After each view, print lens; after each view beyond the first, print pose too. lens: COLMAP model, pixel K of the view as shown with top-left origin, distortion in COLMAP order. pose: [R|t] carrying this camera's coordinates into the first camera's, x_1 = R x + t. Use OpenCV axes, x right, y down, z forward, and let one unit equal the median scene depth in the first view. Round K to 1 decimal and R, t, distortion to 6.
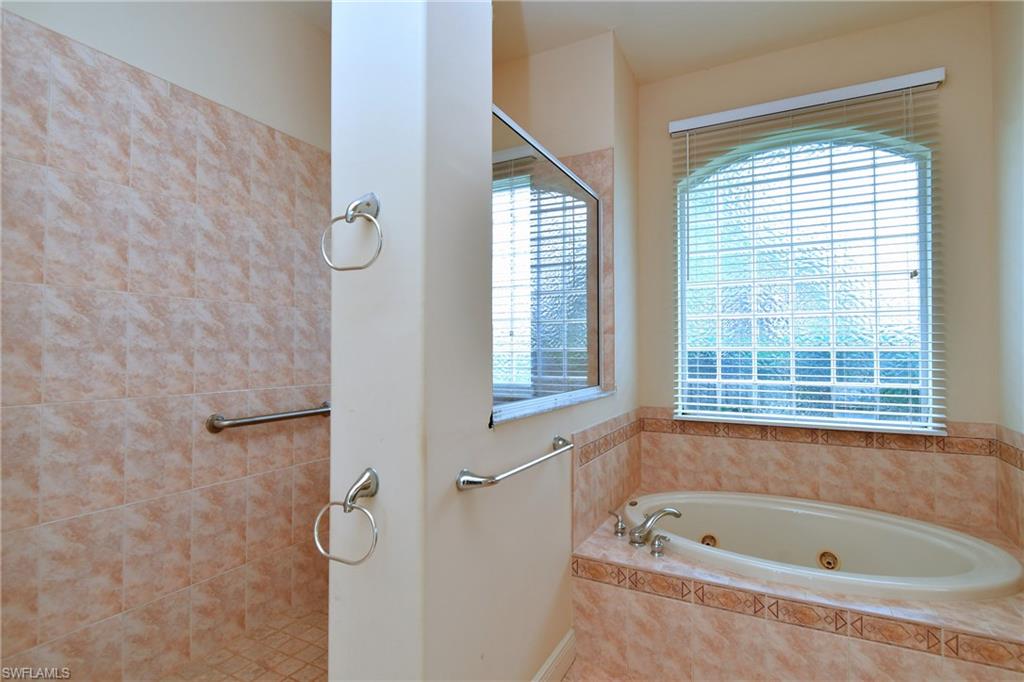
lens RADIAL K [[505.8, 0, 512.0], [0, 505.8, 341.0], [0, 0, 1]] dist [-0.000222, 0.000069]
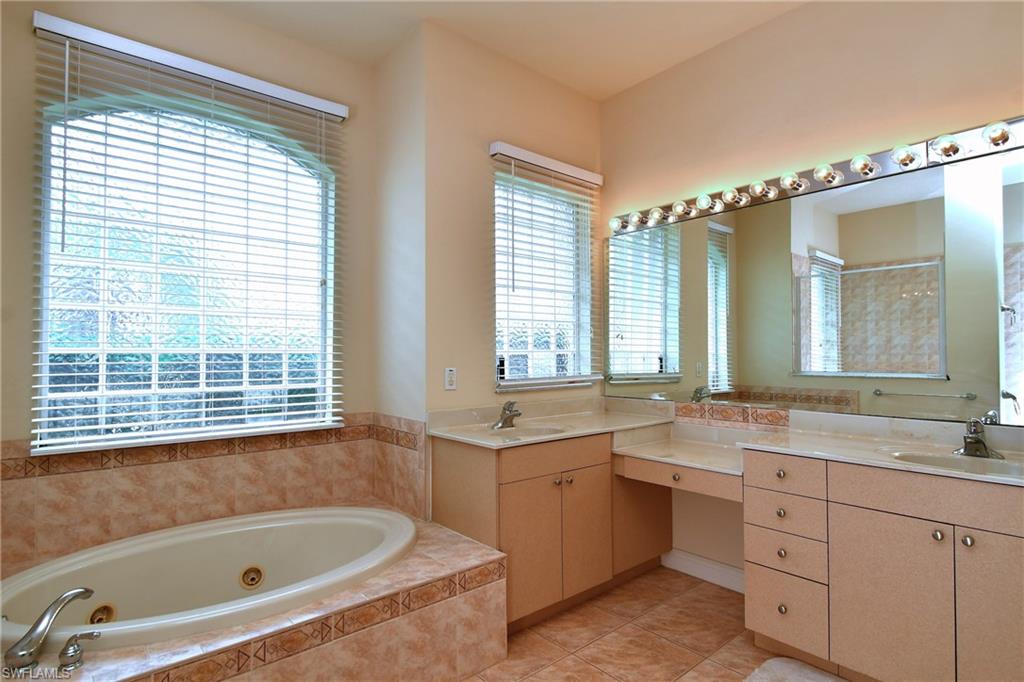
lens RADIAL K [[541.7, 0, 512.0], [0, 541.7, 341.0], [0, 0, 1]] dist [0.023984, -0.013253]
pose [[0.373191, 0.014162, 0.927647, -0.127667], [-0.020340, 0.999768, -0.007081, -0.005911], [-0.927532, -0.016226, 0.373392, 0.162613]]
